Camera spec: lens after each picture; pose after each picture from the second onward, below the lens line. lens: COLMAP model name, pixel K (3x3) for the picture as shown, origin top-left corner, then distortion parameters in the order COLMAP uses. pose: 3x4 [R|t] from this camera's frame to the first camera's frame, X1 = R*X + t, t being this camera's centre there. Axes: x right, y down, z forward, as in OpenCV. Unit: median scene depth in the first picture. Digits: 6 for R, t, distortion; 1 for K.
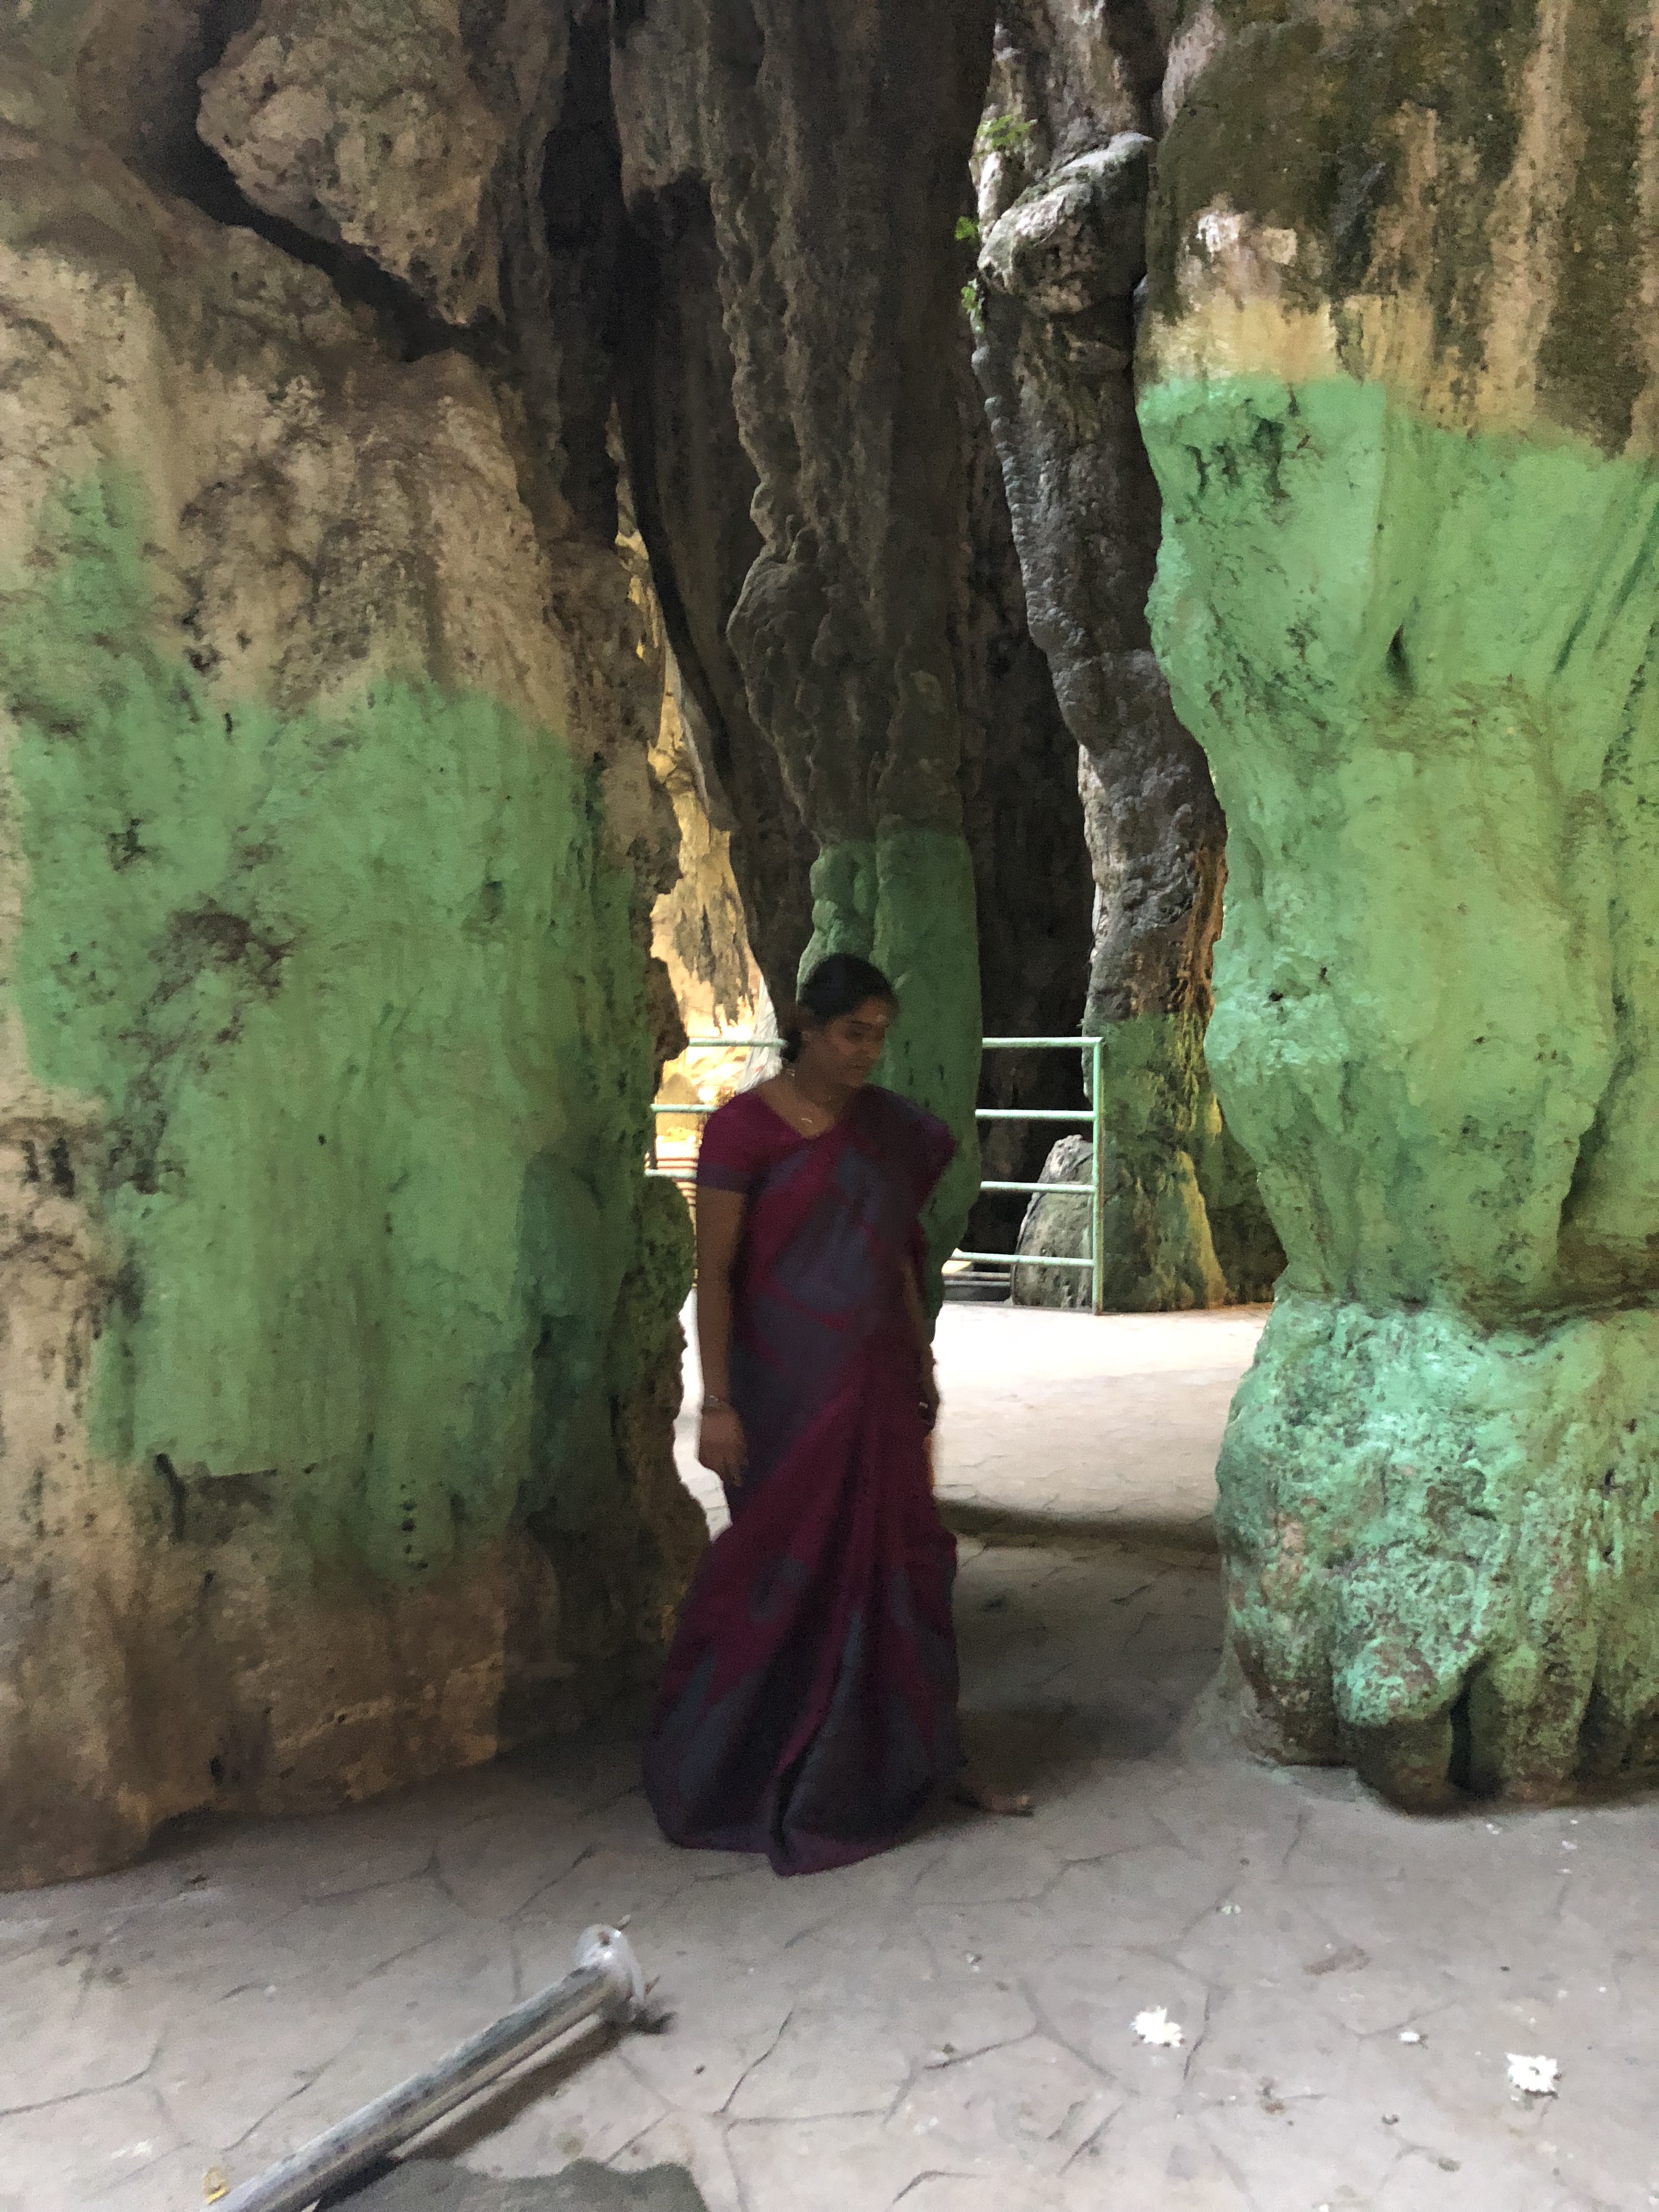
lens RADIAL K [[1825.9, 0, 844.5], [0, 1825.9, 1032.2], [0, 0, 1]] dist [0.008329, 0.010509]
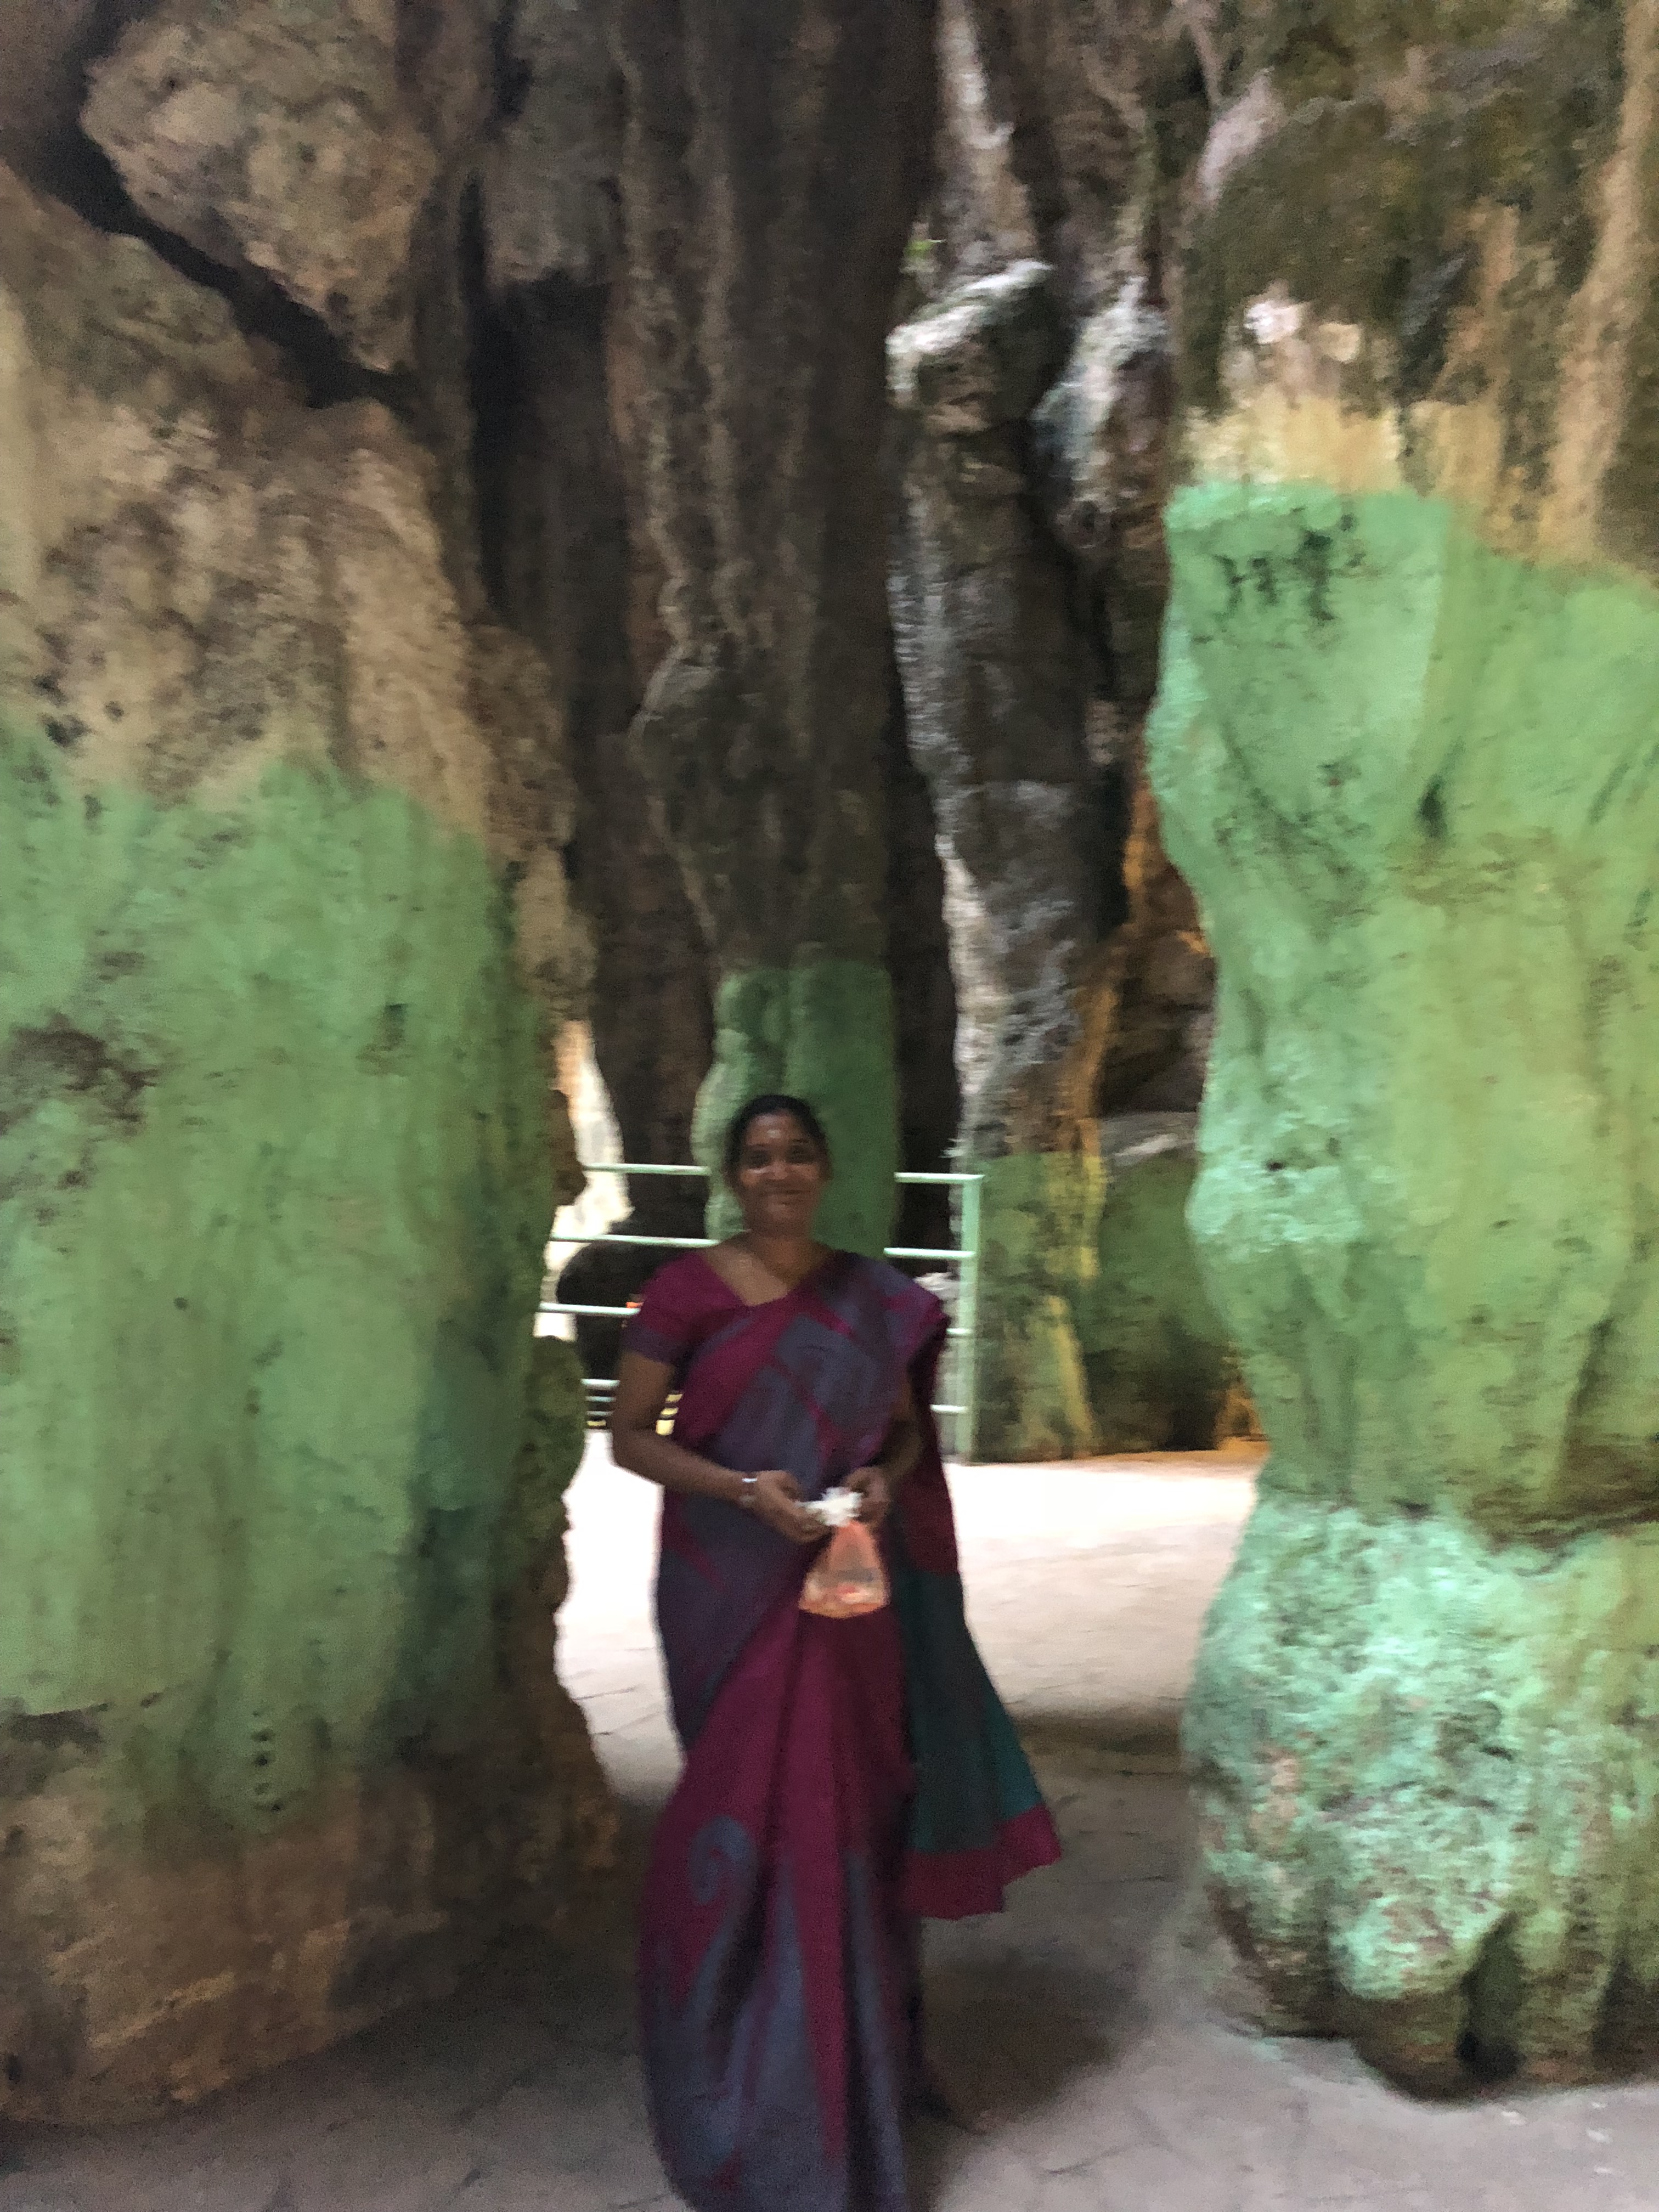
lens RADIAL K [[1817.7, 0, 856.9], [0, 1817.7, 1080.8], [0, 0, 1]] dist [0.015564, -0.001668]
pose [[0.993567, 0.035634, 0.107497, -0.070593], [-0.031672, 0.998763, -0.038337, -0.021437], [-0.108730, 0.034686, 0.993466, 0.127348]]
